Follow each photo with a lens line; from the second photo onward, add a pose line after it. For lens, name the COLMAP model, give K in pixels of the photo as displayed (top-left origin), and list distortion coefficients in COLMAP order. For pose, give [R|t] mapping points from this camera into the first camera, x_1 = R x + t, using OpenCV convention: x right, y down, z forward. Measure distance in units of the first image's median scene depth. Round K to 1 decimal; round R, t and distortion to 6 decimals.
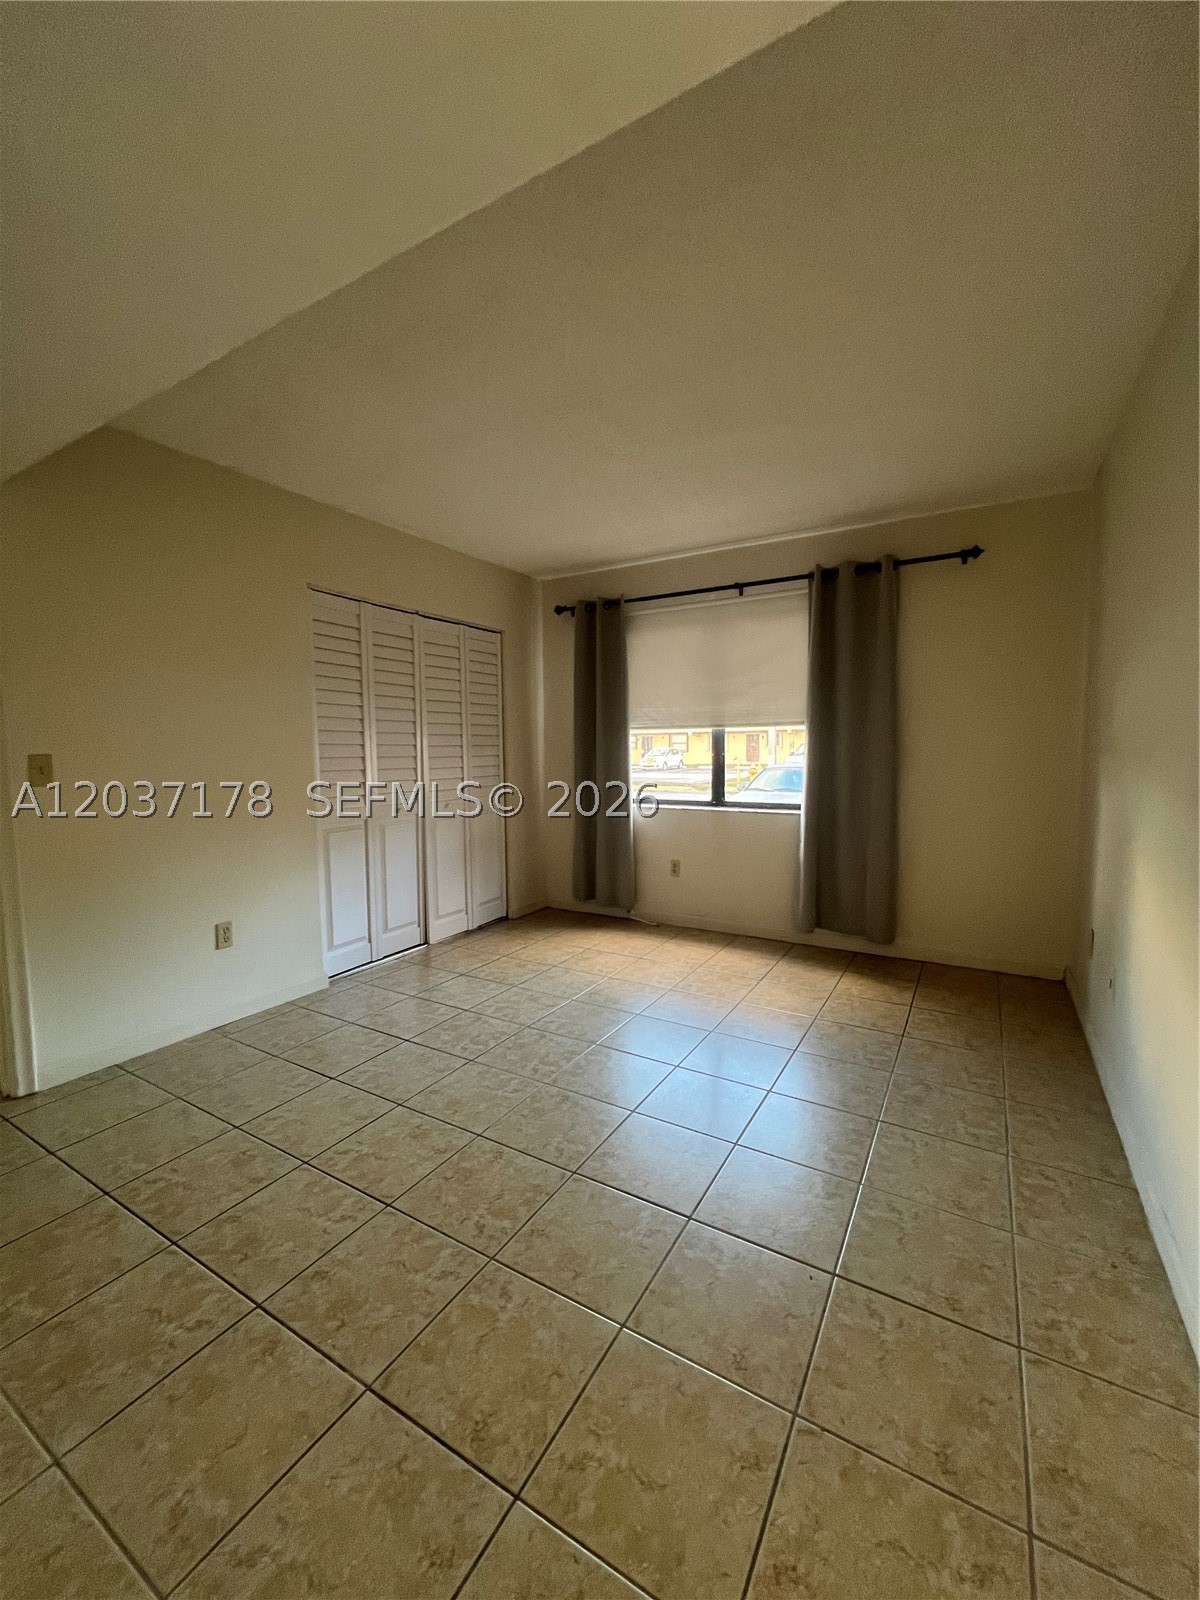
lens RADIAL K [[645.6, 0, 605.4], [0, 645.6, 800.9], [0, 0, 1]] dist [-0.000612, -0.000016]
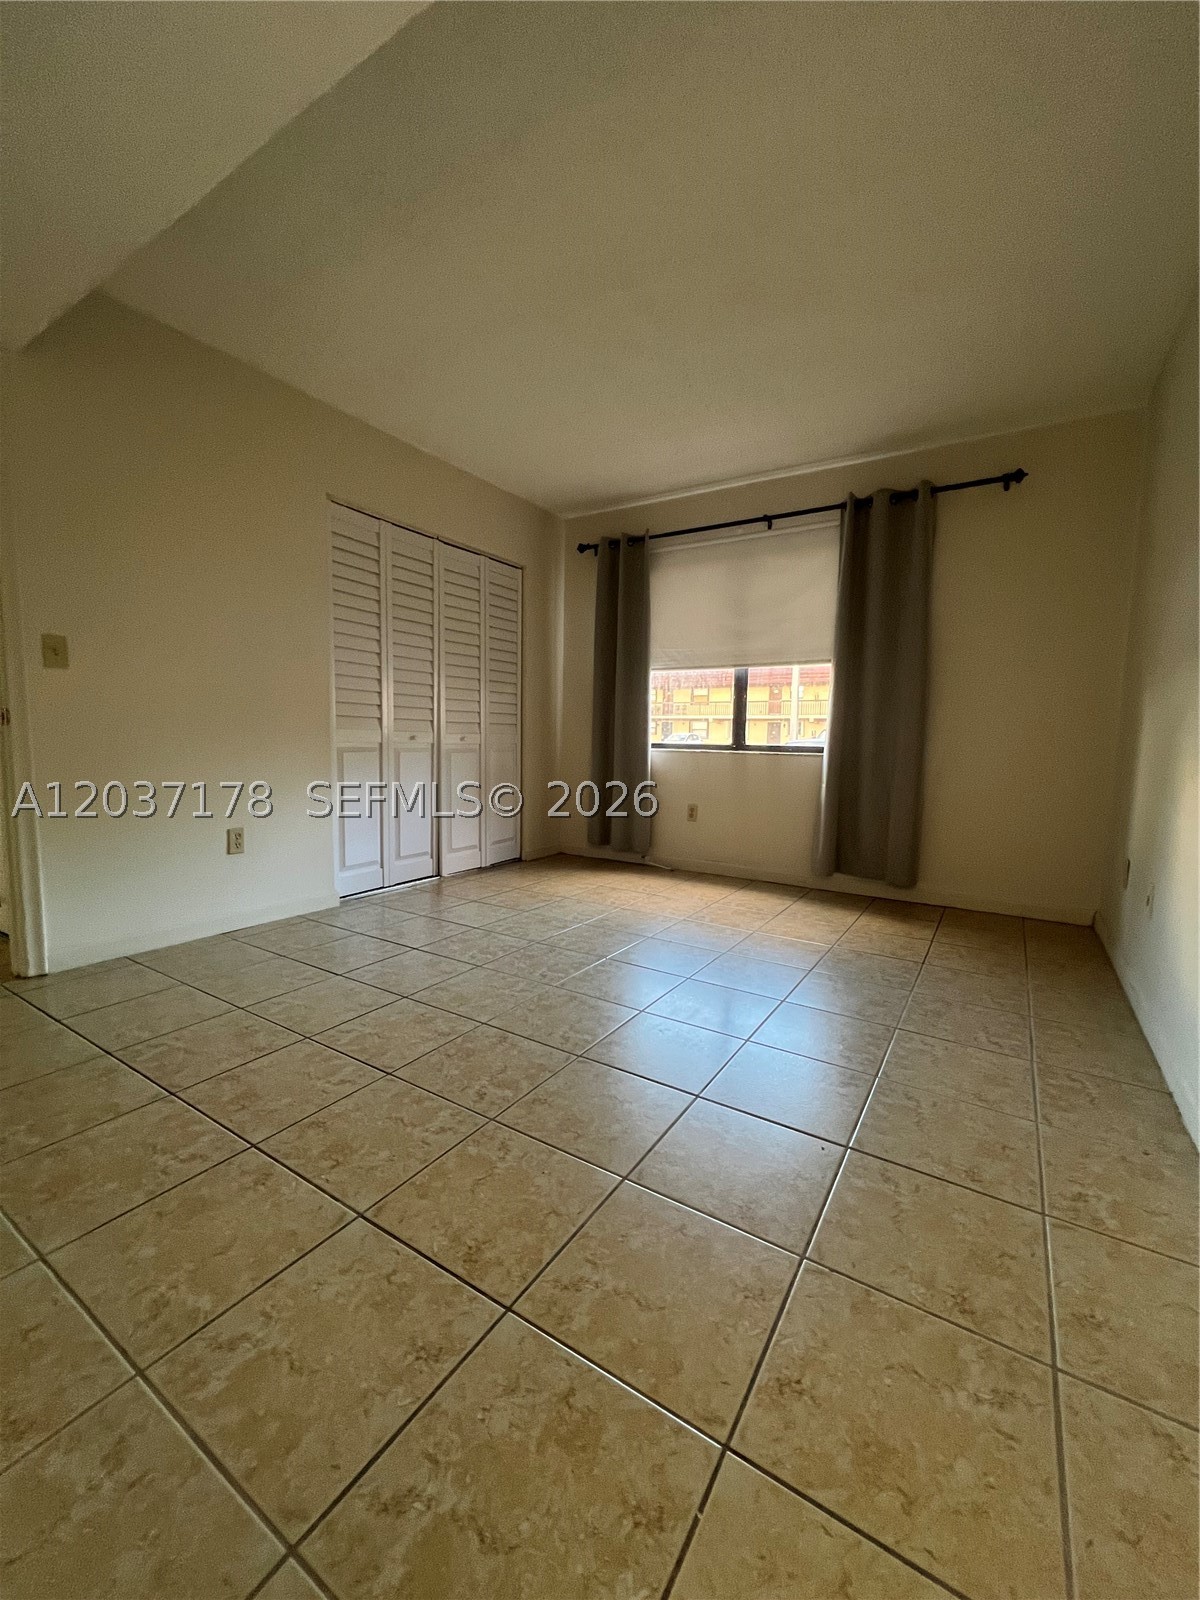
lens RADIAL K [[645.6, 0, 605.4], [0, 645.6, 803.1], [0, 0, 1]] dist [-0.000612, -0.000016]
pose [[0.999180, 0.030110, -0.027072, 0.004194], [-0.029555, 0.999349, 0.020674, 0.129619], [0.027677, -0.019857, 0.999420, 0.026162]]
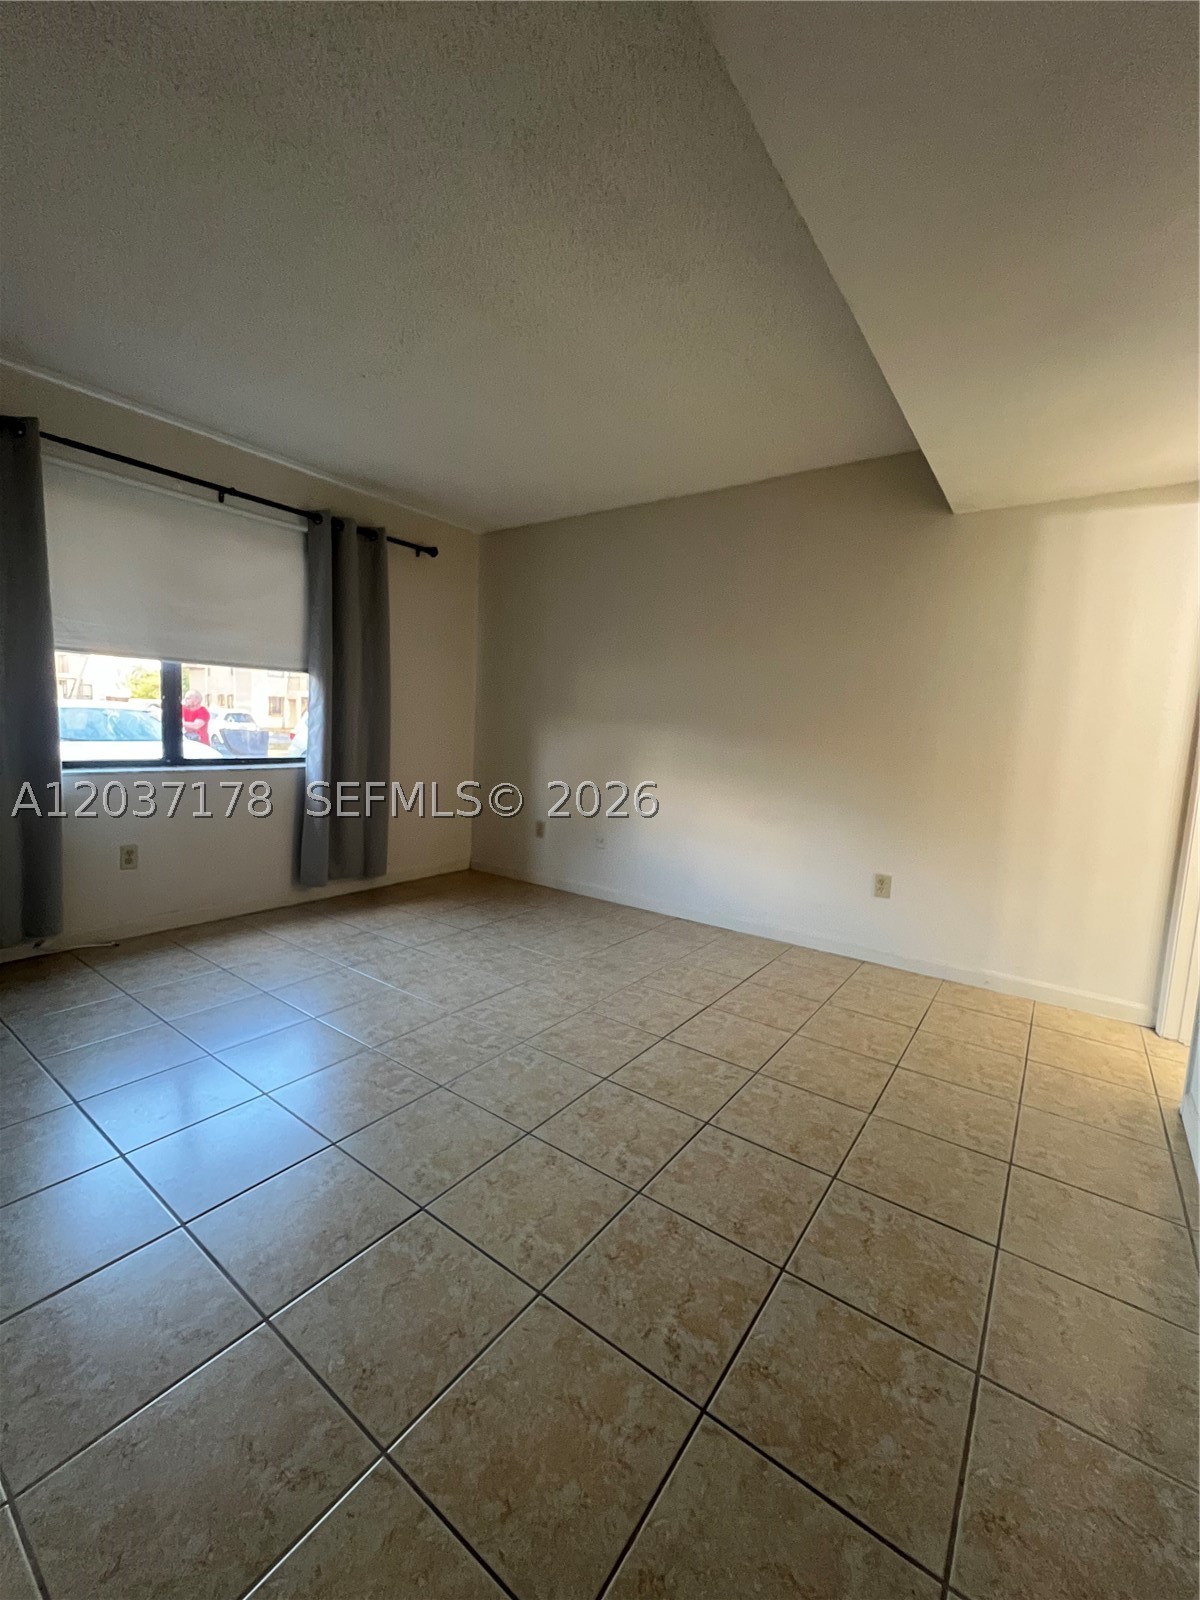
lens RADIAL K [[645.6, 0, 609.0], [0, 645.6, 799.9], [0, 0, 1]] dist [-0.000612, -0.000016]
pose [[0.089036, -0.101529, 0.990840, -0.945273], [0.037917, 0.994416, 0.098488, -0.012241], [-0.995306, 0.028800, 0.092389, 0.729451]]
